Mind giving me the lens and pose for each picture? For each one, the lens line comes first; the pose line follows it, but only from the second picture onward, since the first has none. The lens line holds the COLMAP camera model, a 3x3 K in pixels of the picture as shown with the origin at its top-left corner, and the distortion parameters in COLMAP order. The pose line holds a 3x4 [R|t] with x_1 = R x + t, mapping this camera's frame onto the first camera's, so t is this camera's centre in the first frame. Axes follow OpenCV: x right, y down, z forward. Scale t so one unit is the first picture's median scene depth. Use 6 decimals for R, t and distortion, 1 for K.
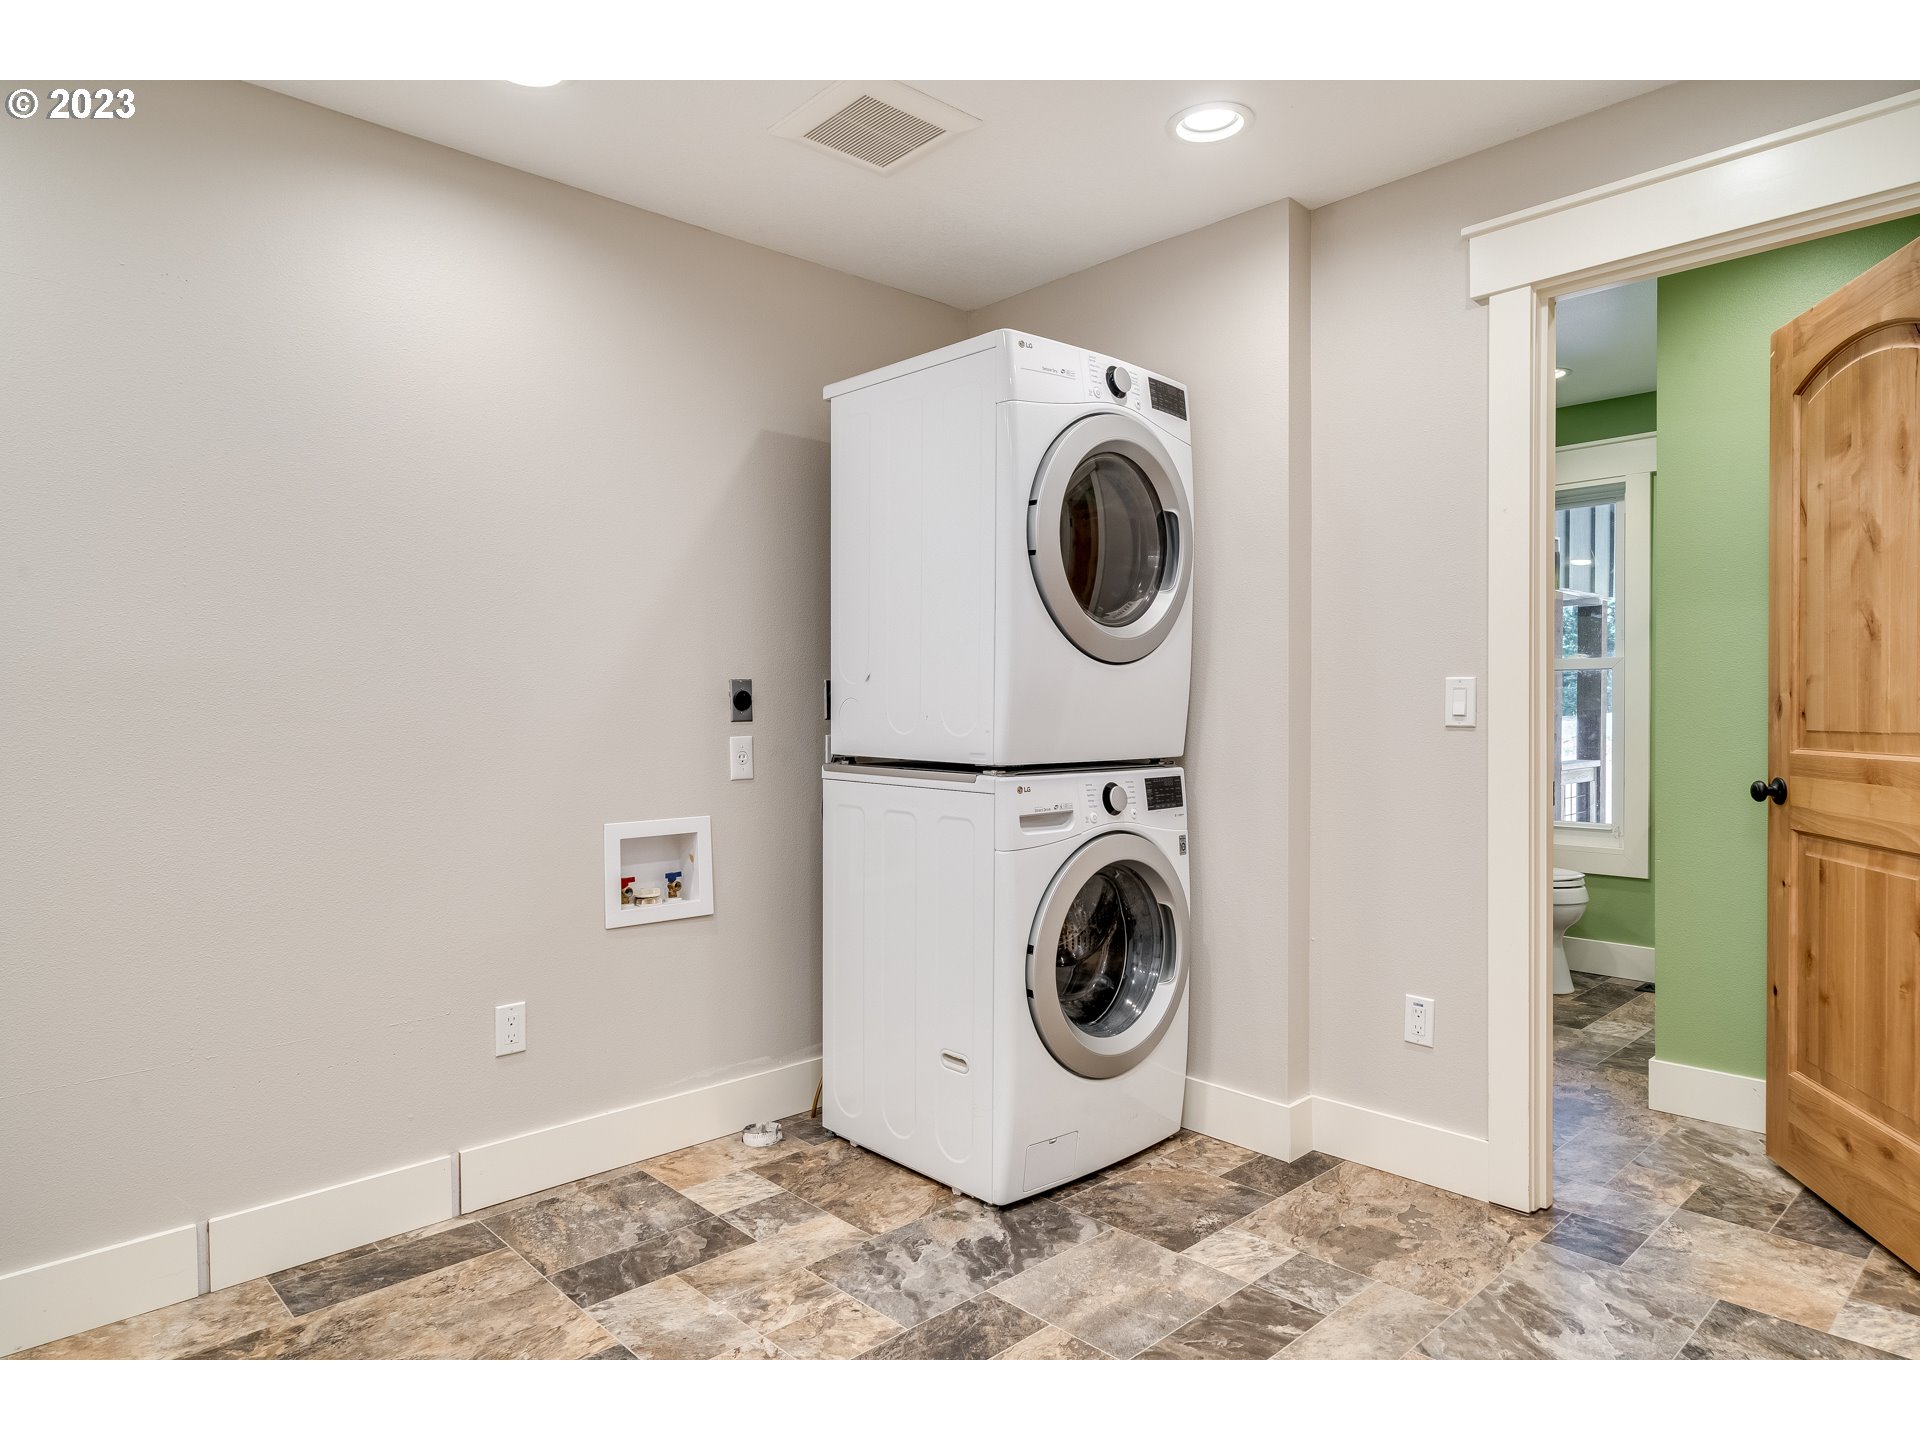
lens RADIAL K [[1144.8, 0, 957.6], [0, 1144.8, 720.2], [0, 0, 1]] dist [0.002132, 0.000434]
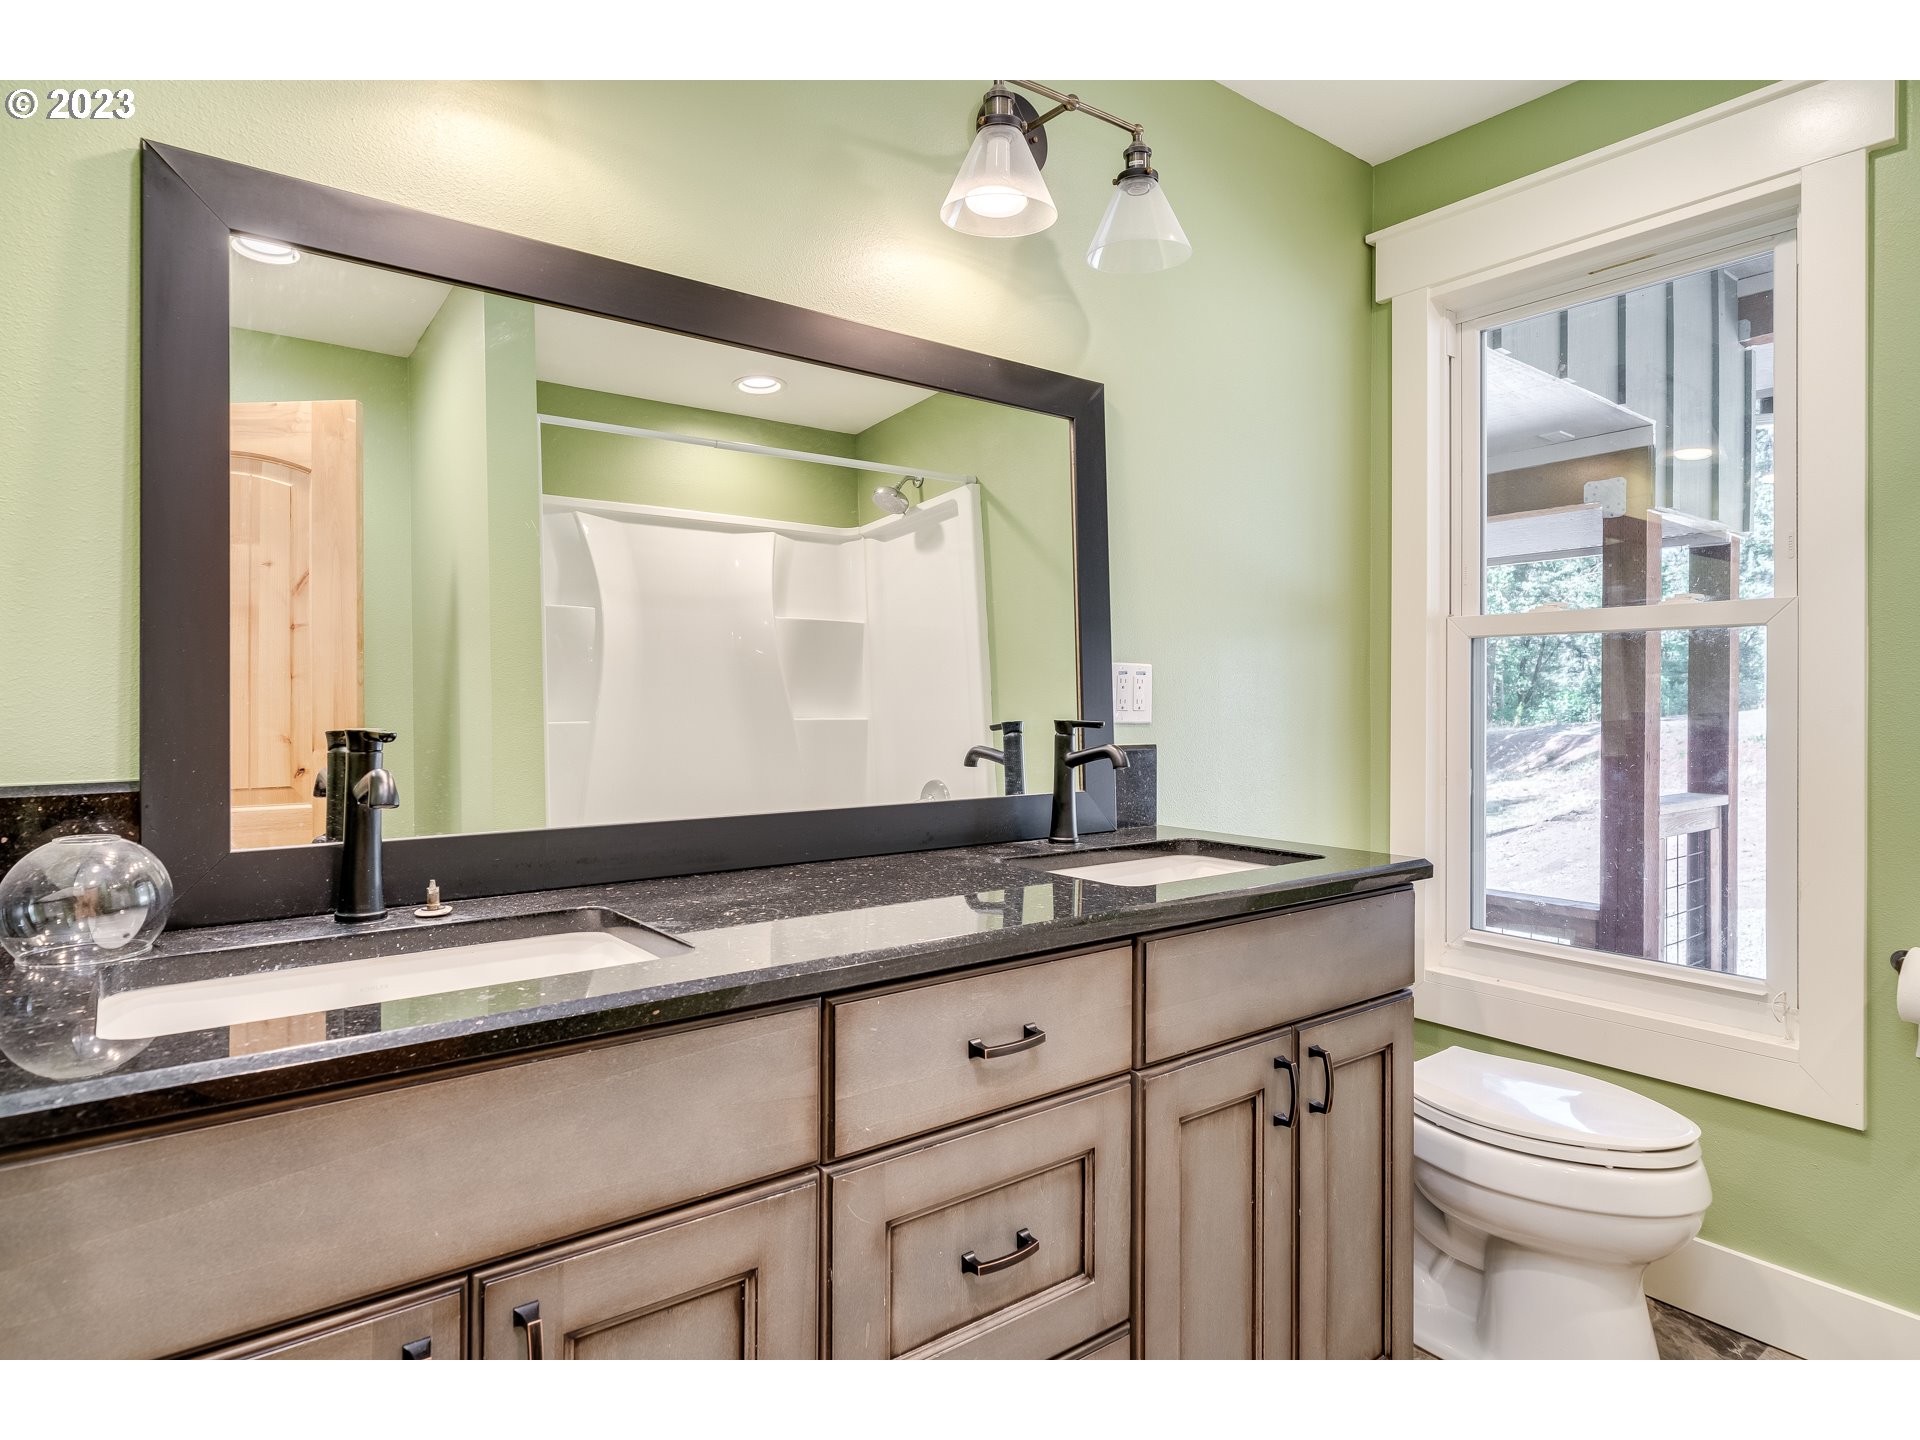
lens RADIAL K [[1081.5, 0, 963.1], [0, 1081.5, 709.5], [0, 0, 1]] dist [0.000591, -0.001072]
pose [[0.995311, 0.000316, -0.096721, 0.220300], [-0.000804, 0.999987, -0.005017, -0.006703], [0.096719, 0.005071, 0.995299, 0.403783]]
